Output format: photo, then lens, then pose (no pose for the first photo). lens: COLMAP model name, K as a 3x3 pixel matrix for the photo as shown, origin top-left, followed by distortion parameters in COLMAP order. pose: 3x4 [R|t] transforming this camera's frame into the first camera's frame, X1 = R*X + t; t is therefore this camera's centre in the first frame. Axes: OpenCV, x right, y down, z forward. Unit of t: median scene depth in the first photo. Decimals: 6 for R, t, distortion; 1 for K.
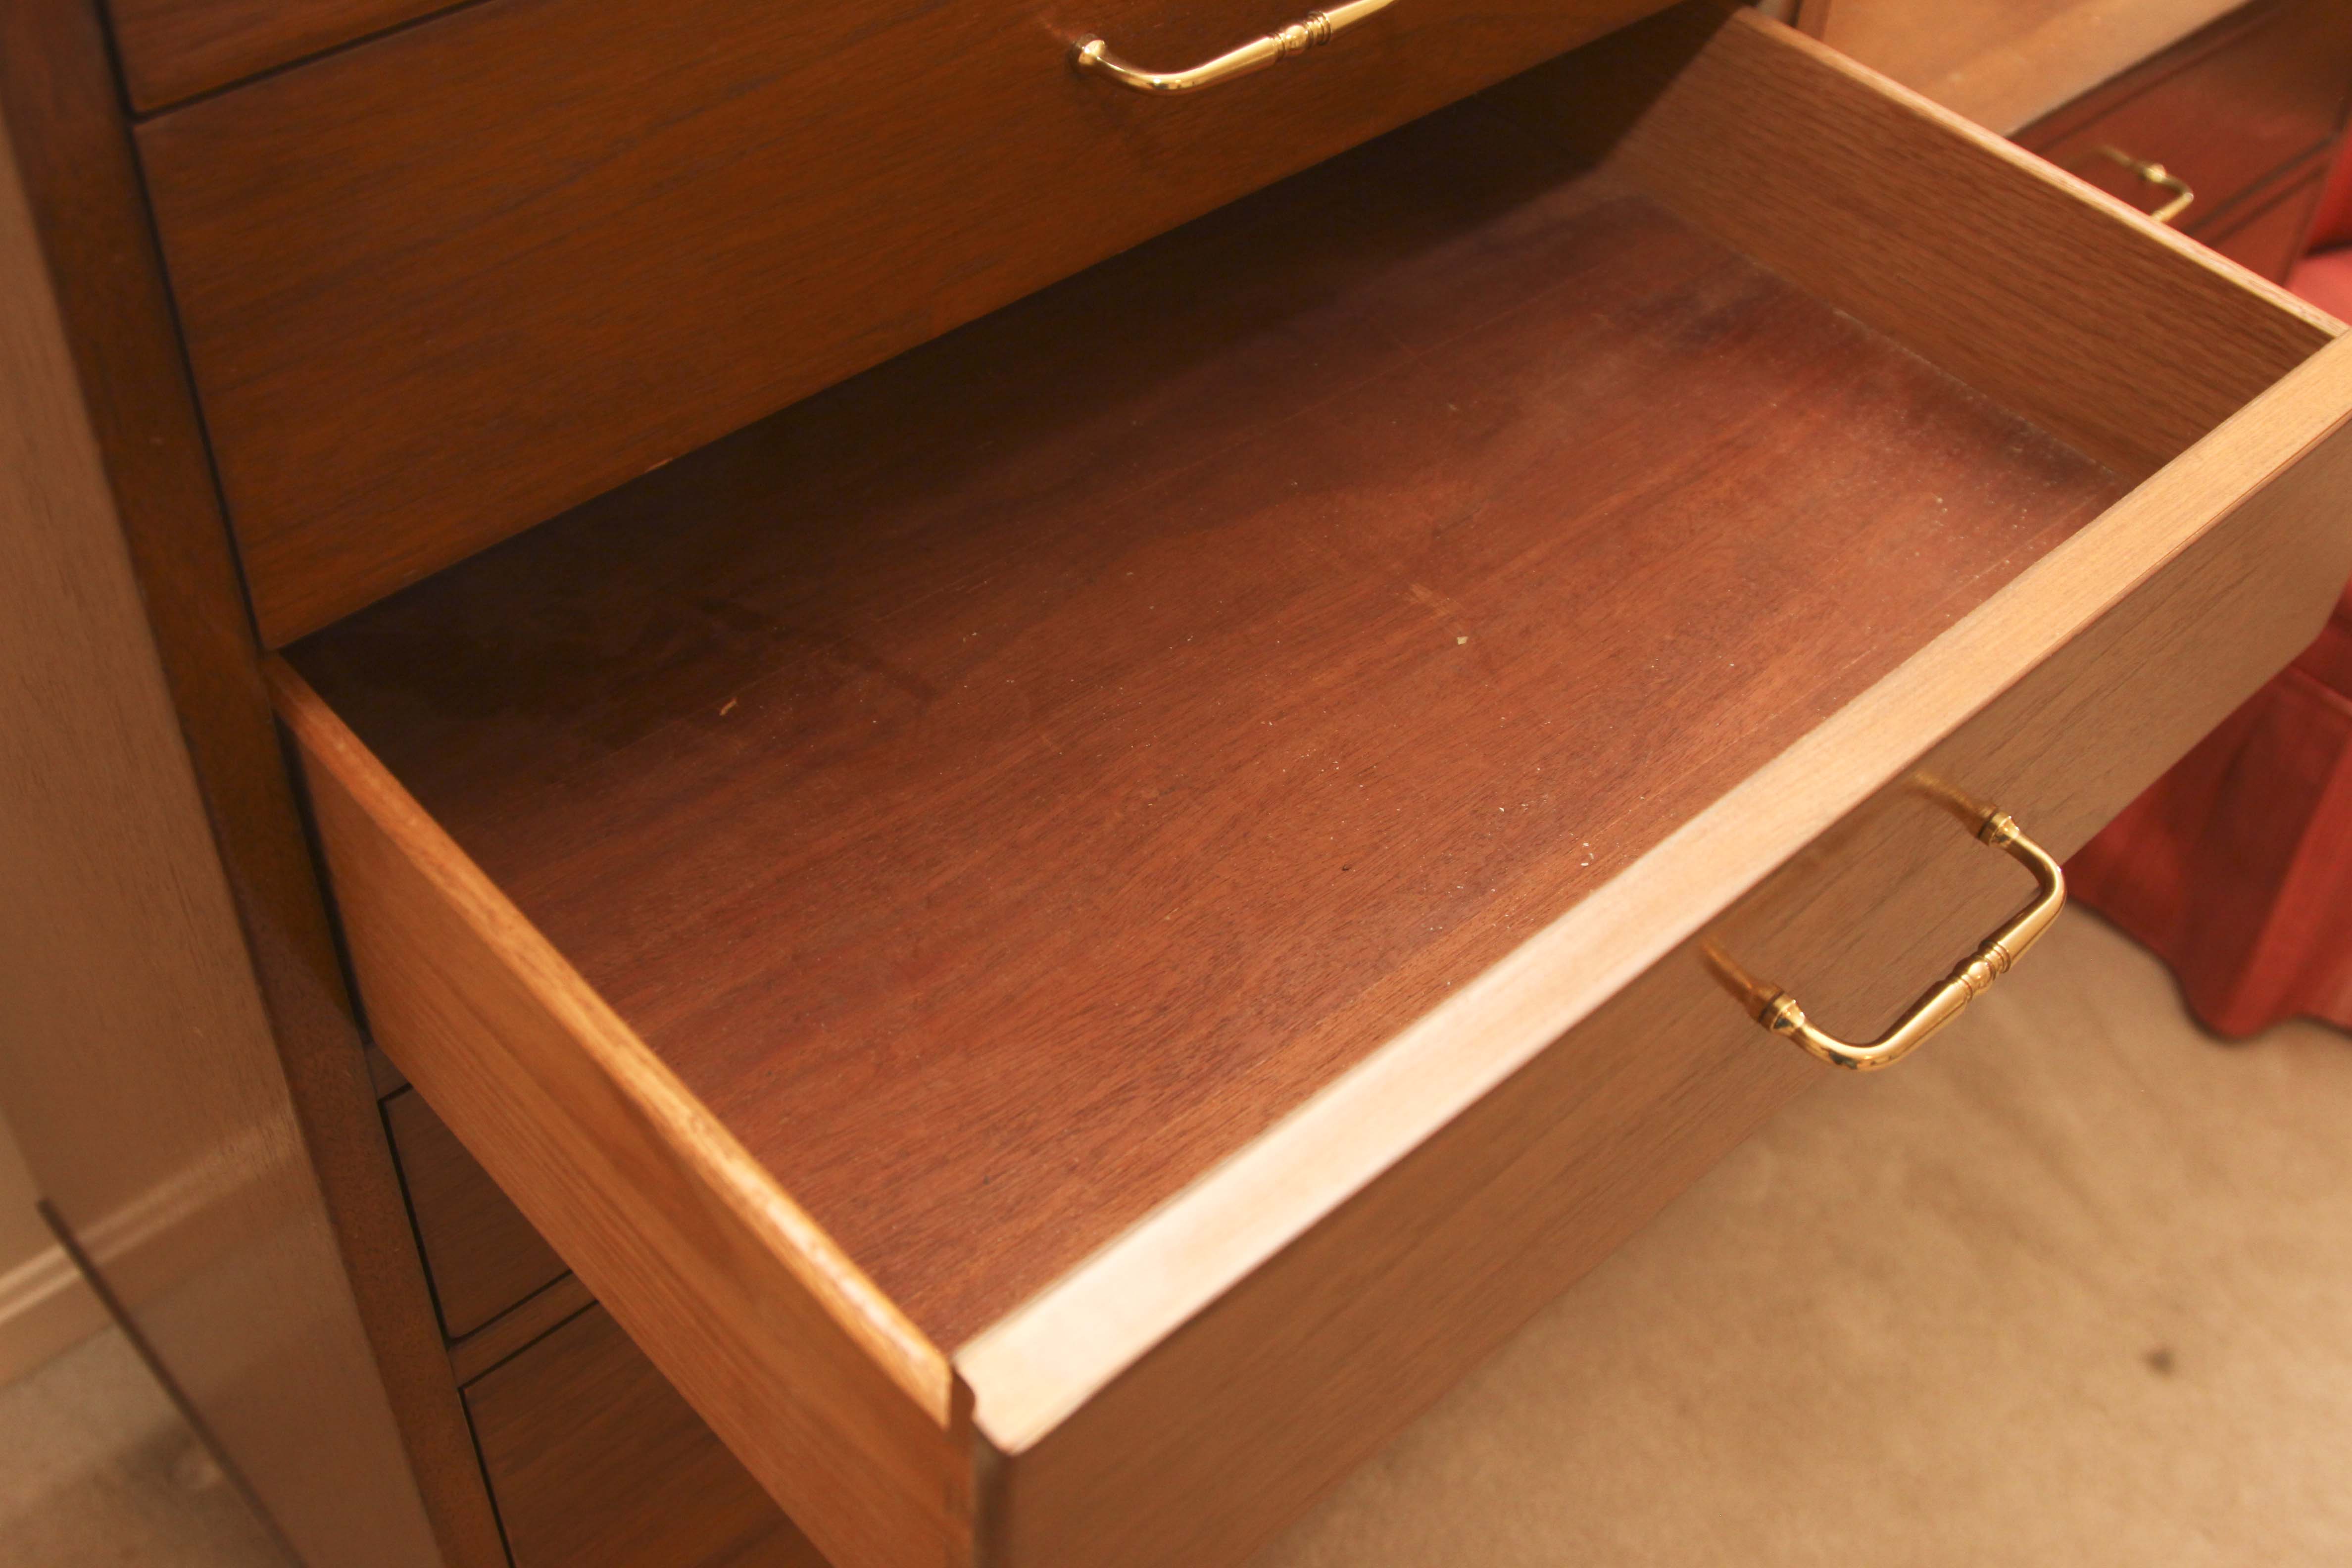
lens RADIAL K [[2522.7, 0, 1177.5], [0, 2522.7, 784.8], [0, 0, 1]] dist [-0.110027, 0.000000]
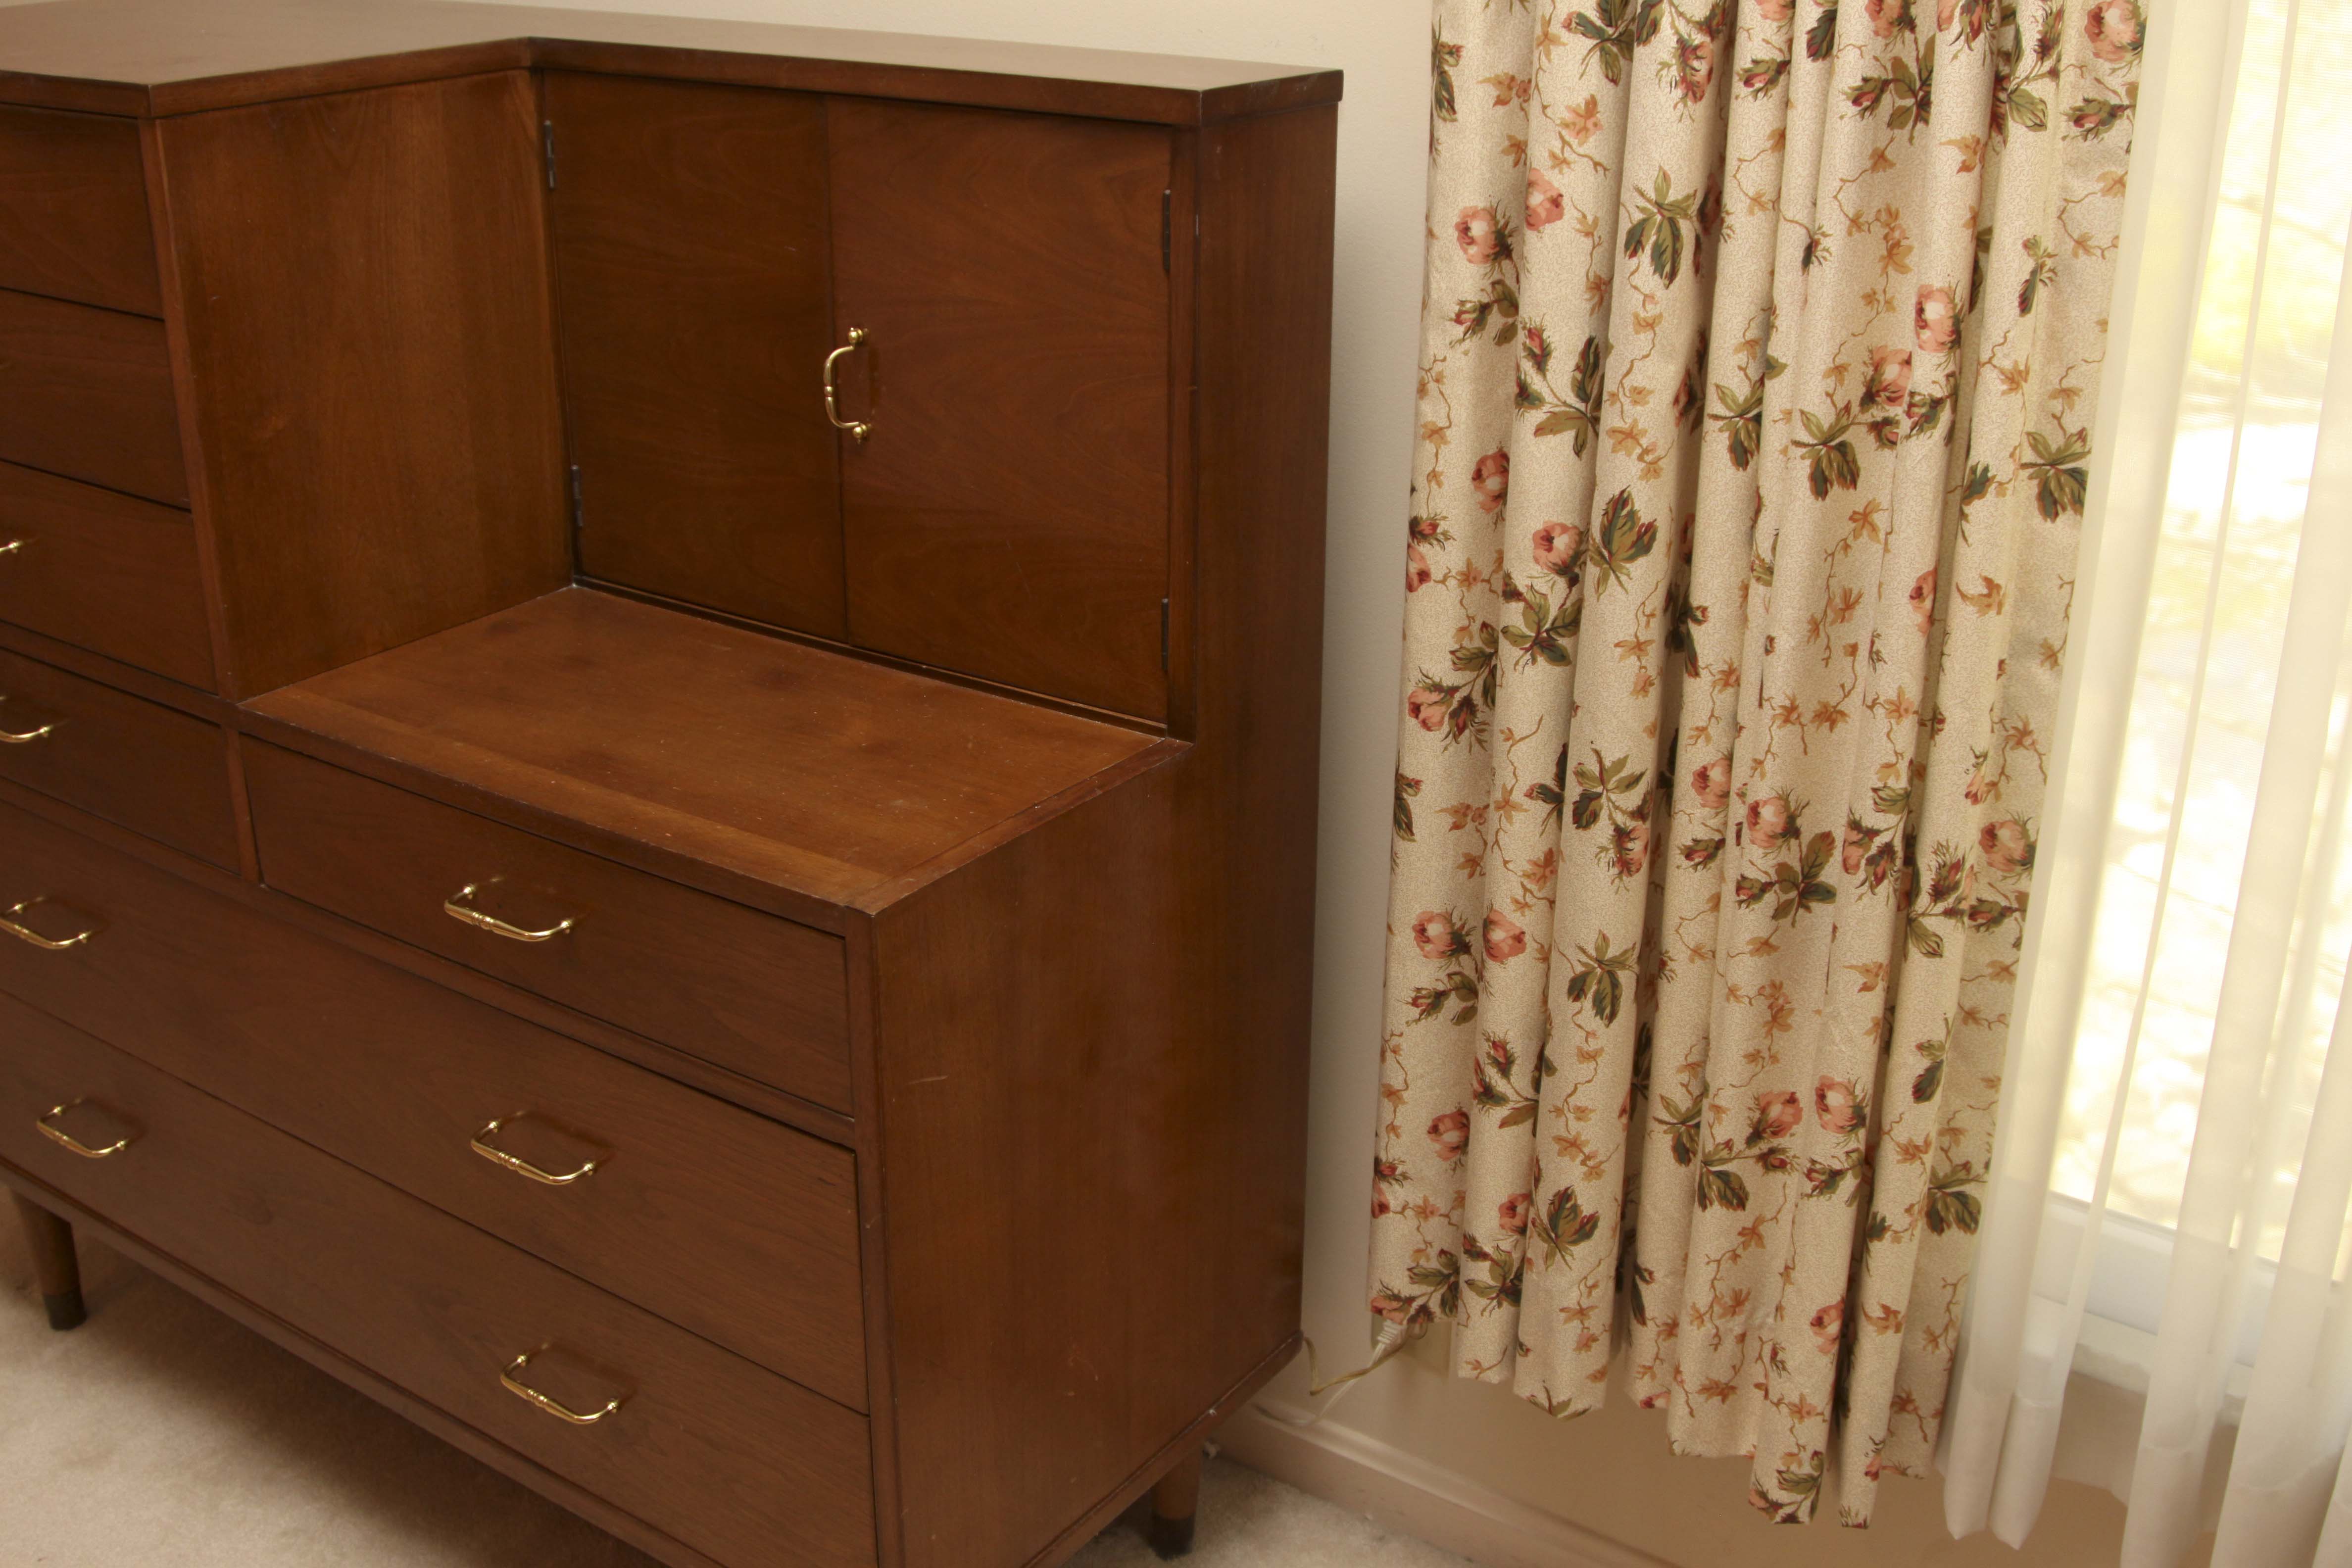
lens RADIAL K [[2522.7, 0, 1169.9], [0, 2522.7, 771.7], [0, 0, 1]] dist [-0.110027, 0.000000]
pose [[0.211901, 0.314056, -0.925455, 3.663328], [-0.682408, 0.725419, 0.089922, -1.413162], [0.699583, 0.612483, 0.368031, 1.471922]]
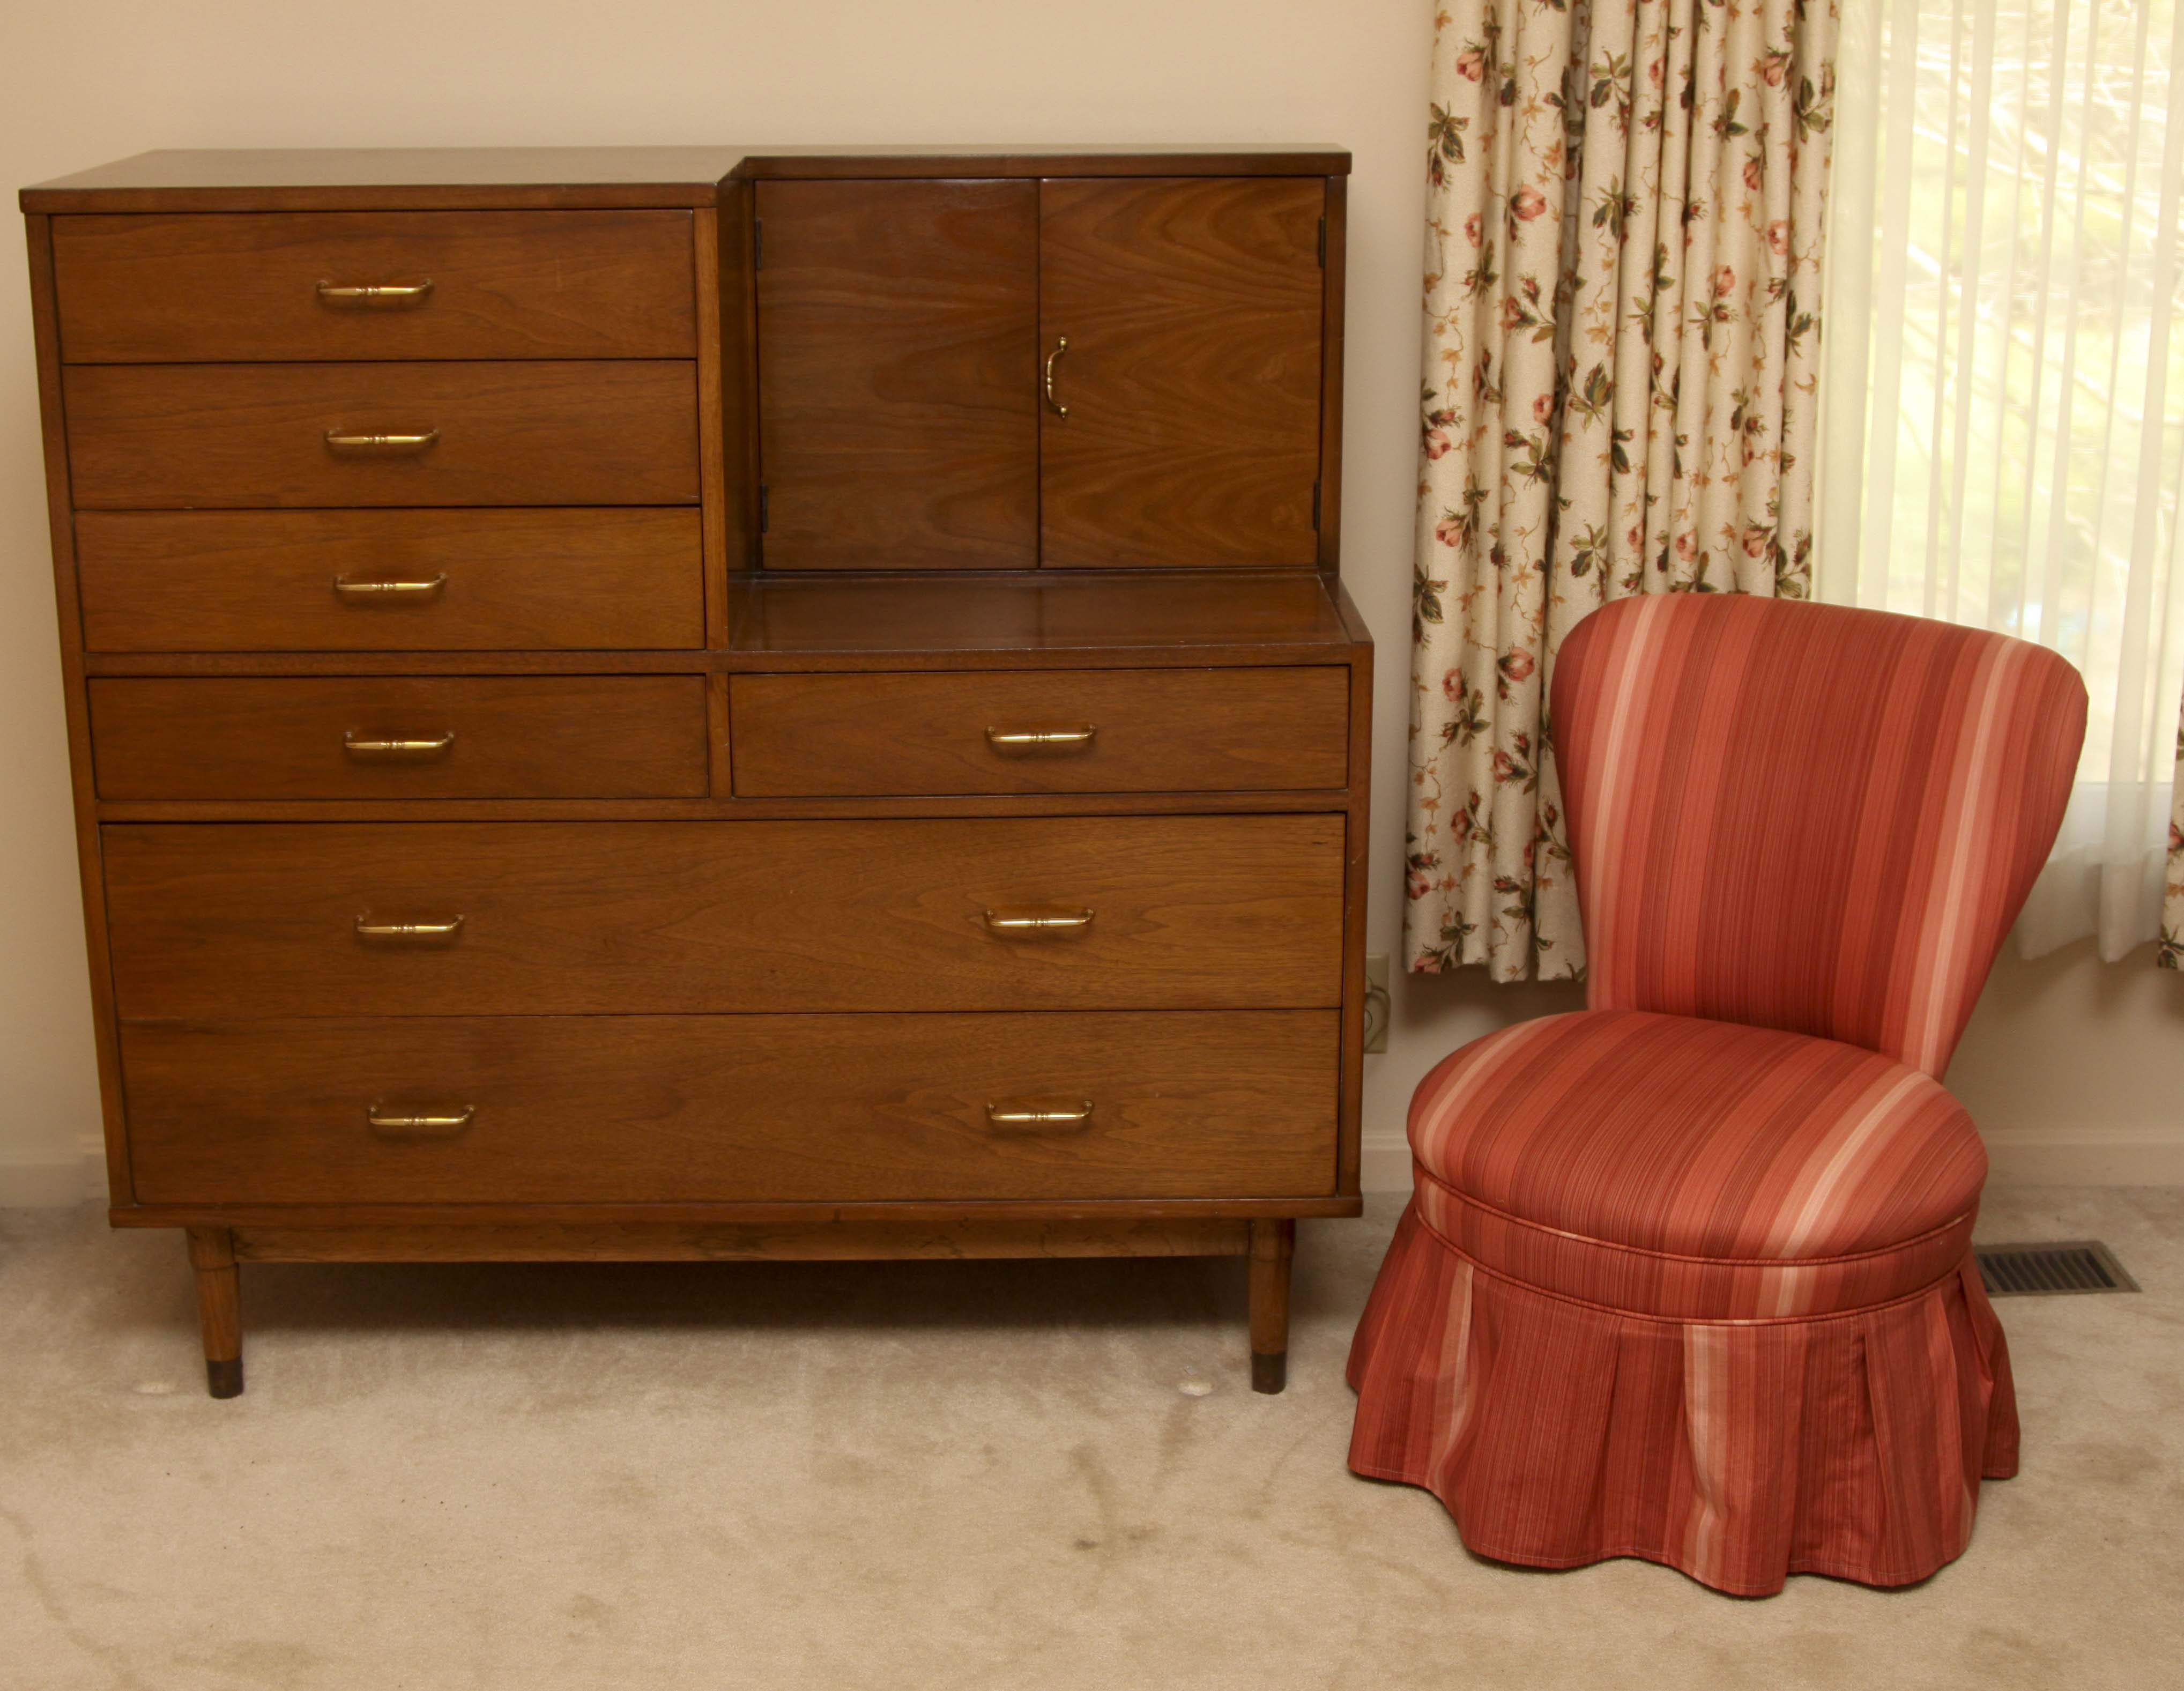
lens RADIAL K [[3142.5, 0, 1032.9], [0, 3142.5, 835.6], [0, 0, 1]] dist [-0.074262, 0.000000]
pose [[0.740644, 0.120888, -0.660933, 4.350842], [-0.435704, 0.835232, -0.335483, 1.458594], [0.511476, 0.536445, 0.671282, -1.388620]]
